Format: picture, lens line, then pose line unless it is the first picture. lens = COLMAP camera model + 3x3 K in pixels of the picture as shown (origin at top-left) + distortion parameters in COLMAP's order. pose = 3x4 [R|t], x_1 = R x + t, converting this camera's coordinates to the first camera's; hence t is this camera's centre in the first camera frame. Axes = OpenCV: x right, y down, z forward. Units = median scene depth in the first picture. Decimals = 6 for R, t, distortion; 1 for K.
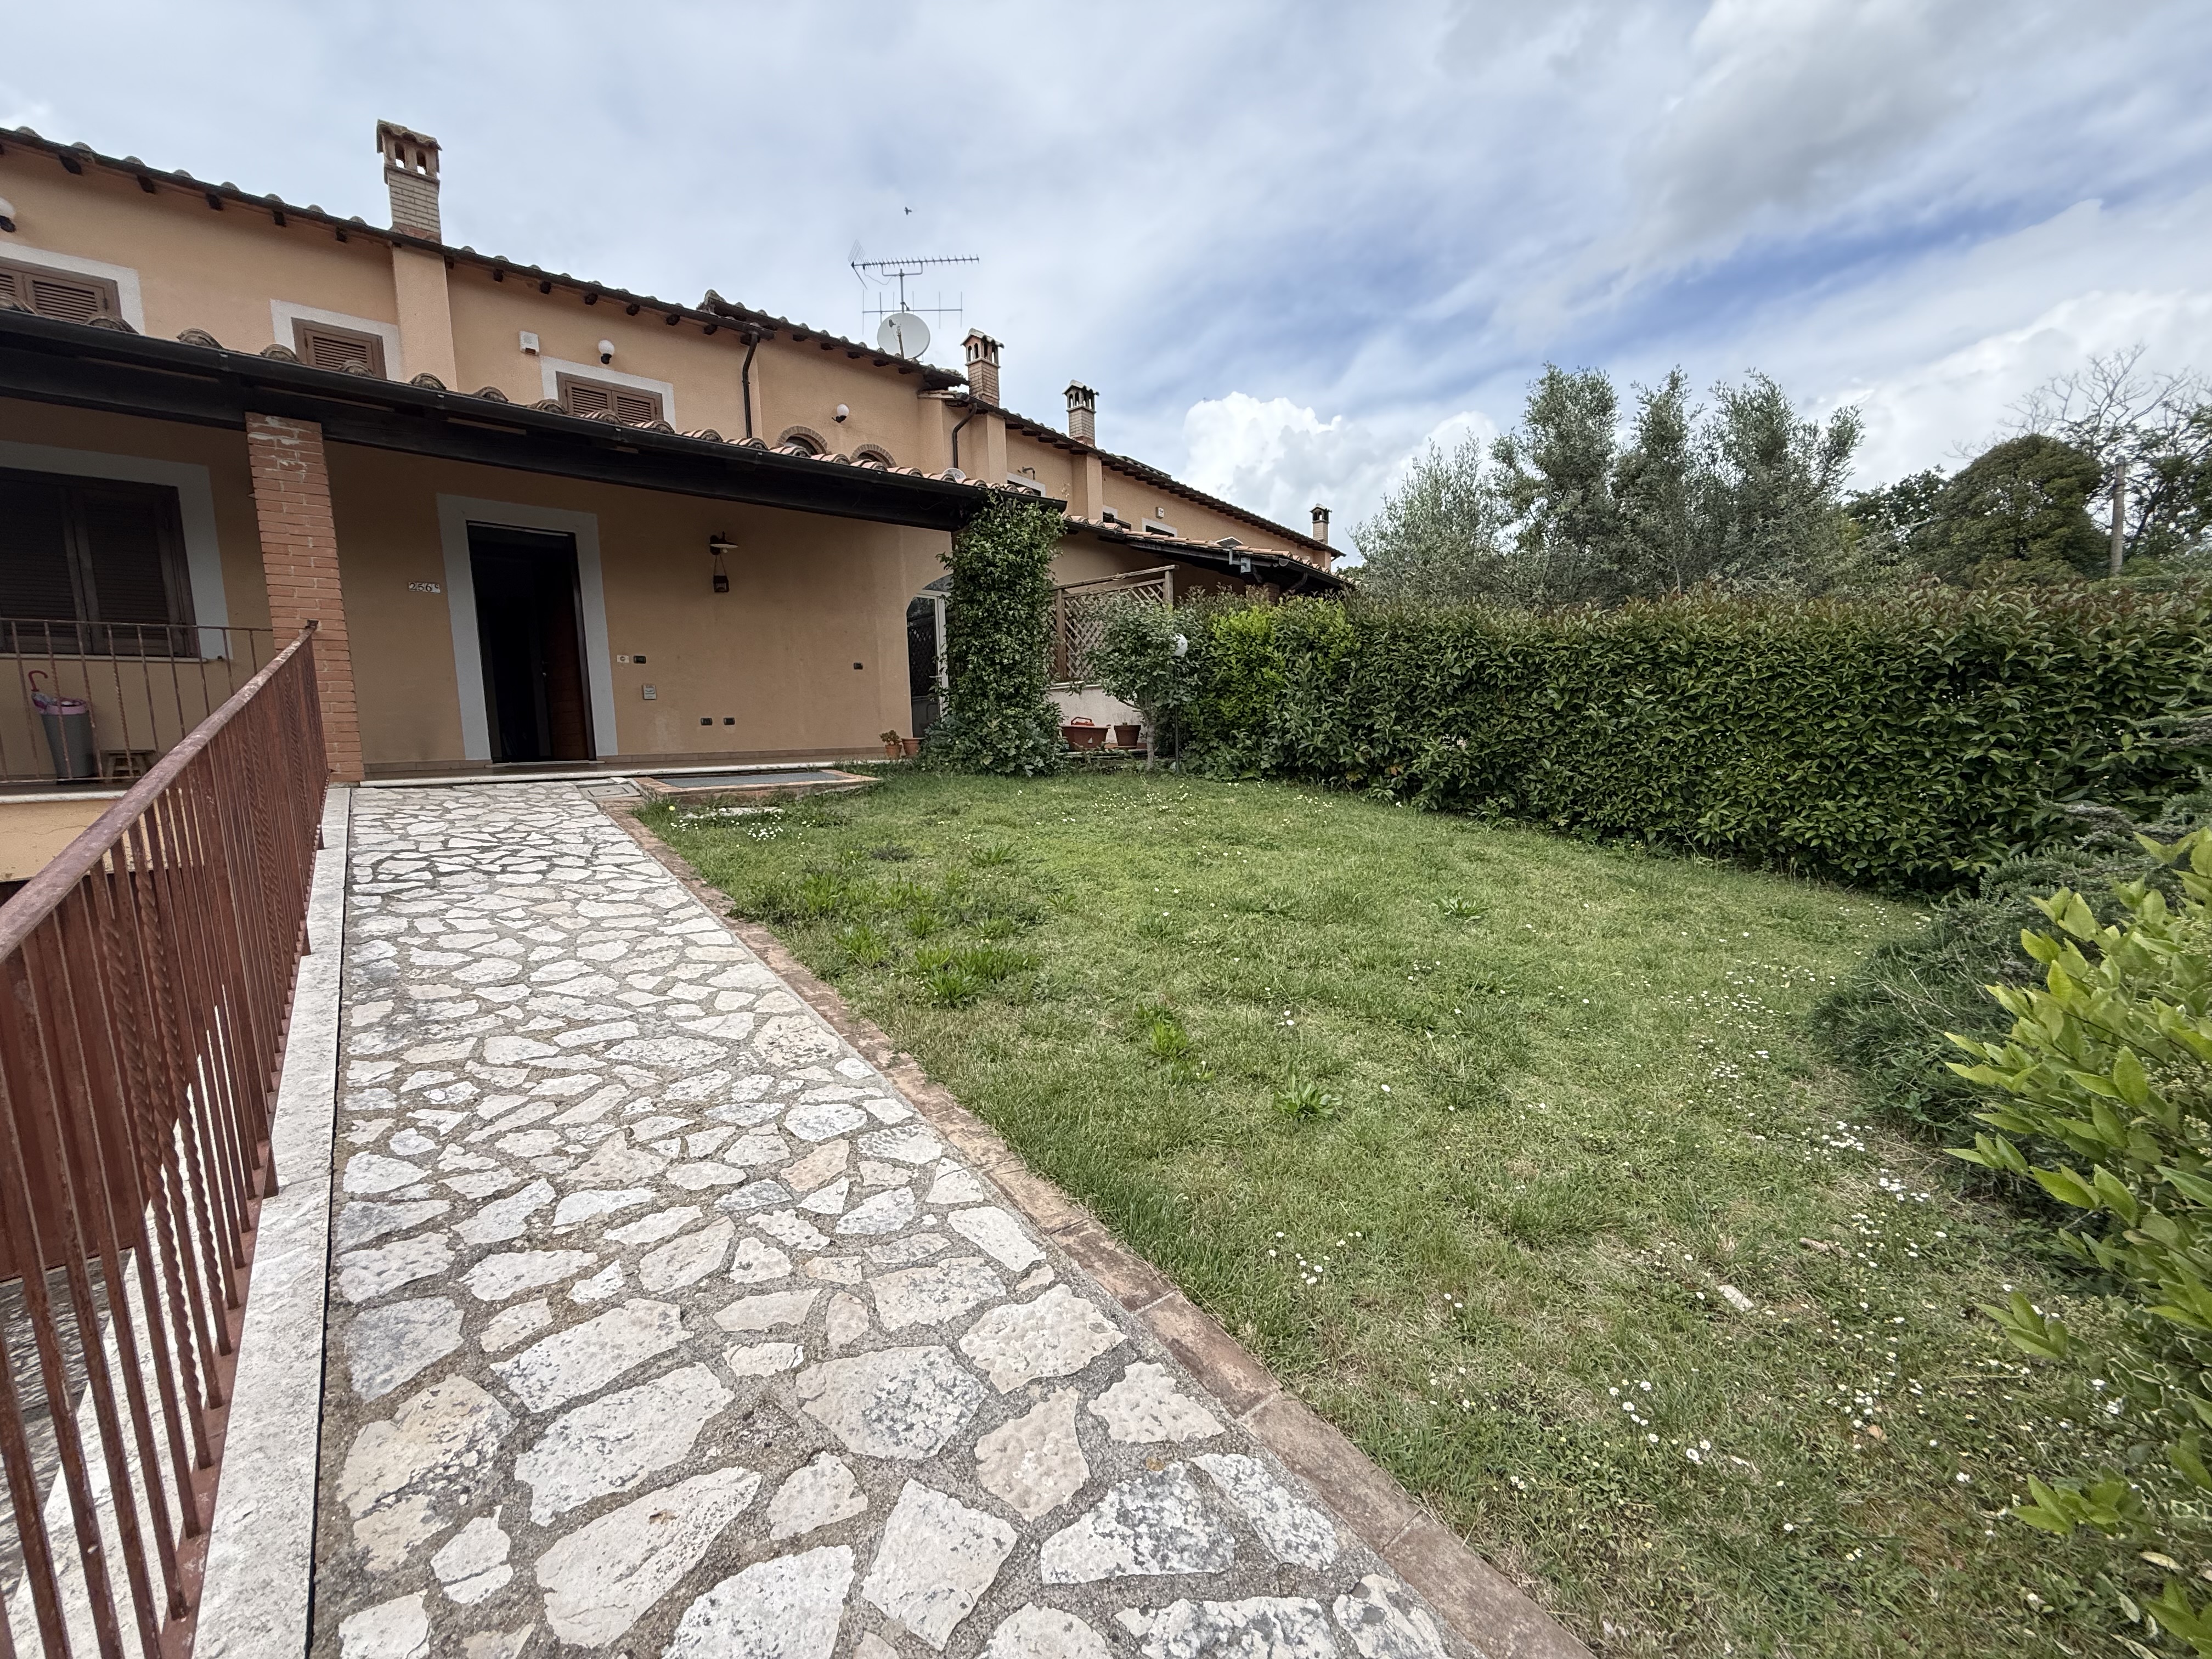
lens RADIAL K [[881.8, 0, 1100.6], [0, 881.8, 830.7], [0, 0, 1]] dist [0.003414, 0.000249]
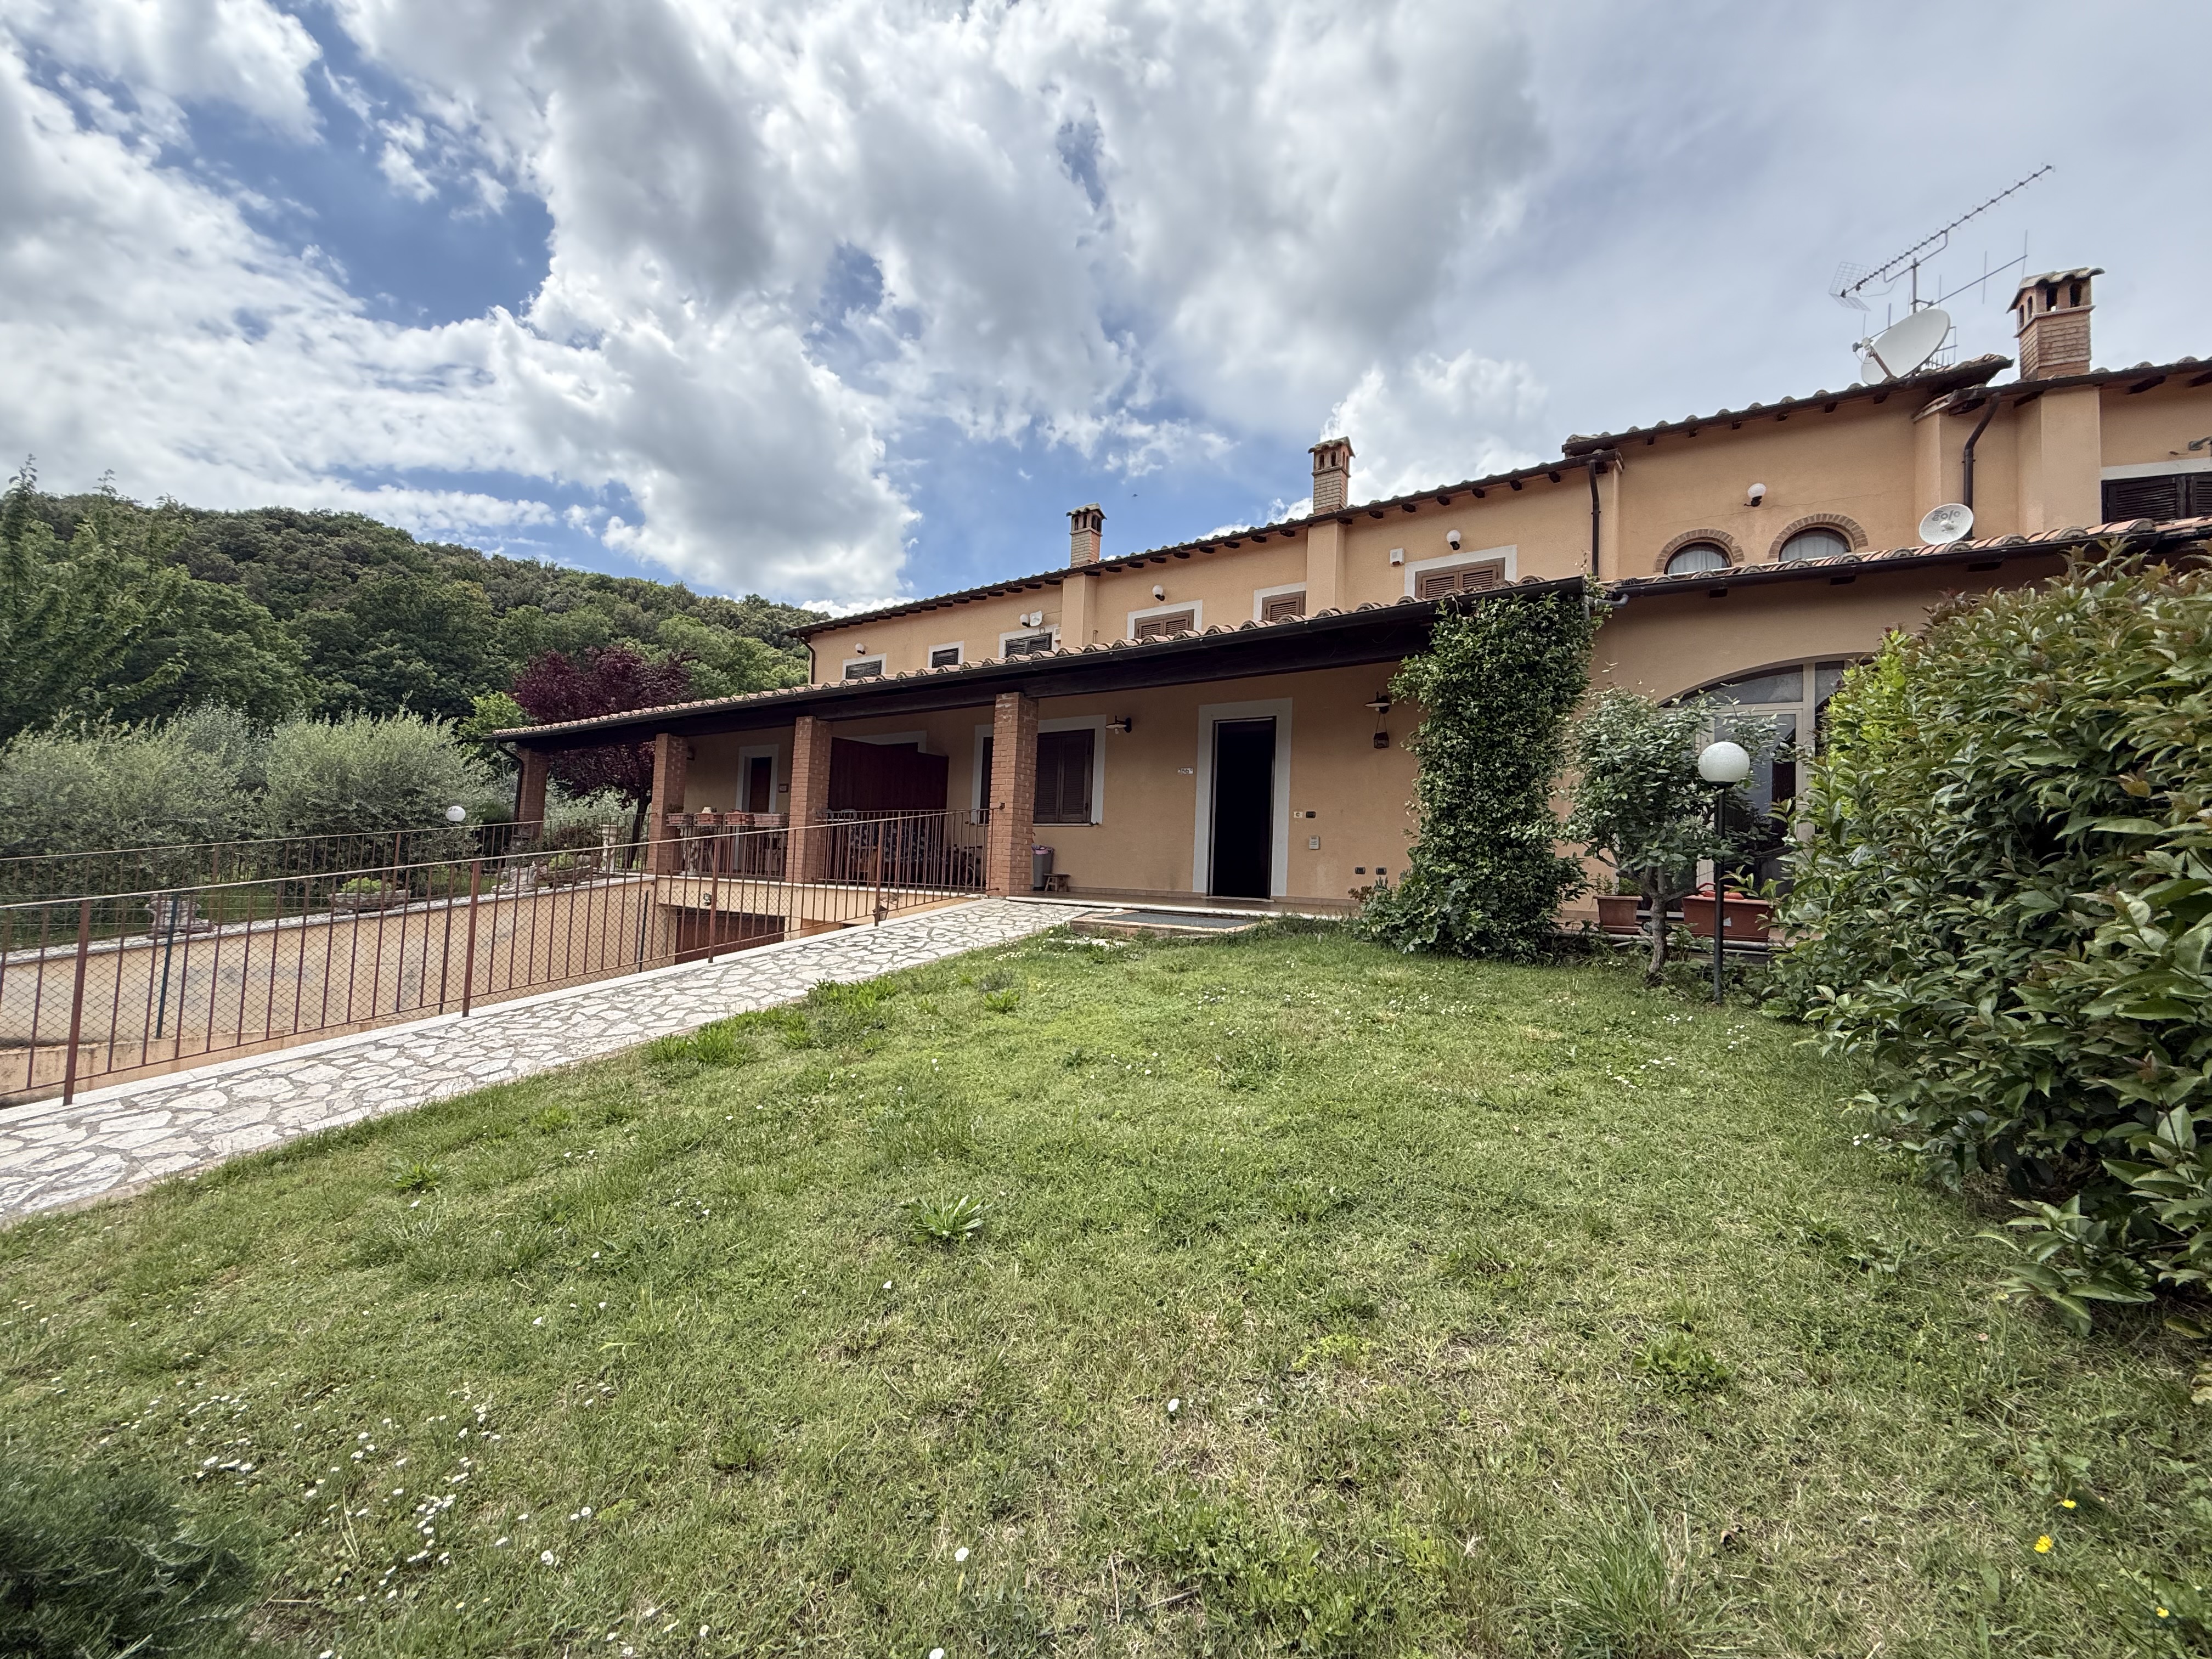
lens RADIAL K [[881.8, 0, 1099.1], [0, 881.8, 840.9], [0, 0, 1]] dist [0.003414, 0.000249]
pose [[0.267347, -0.002979, -0.963596, 0.435813], [-0.146802, 0.988196, -0.043785, -0.060830], [0.952352, 0.153164, 0.263754, 0.382752]]
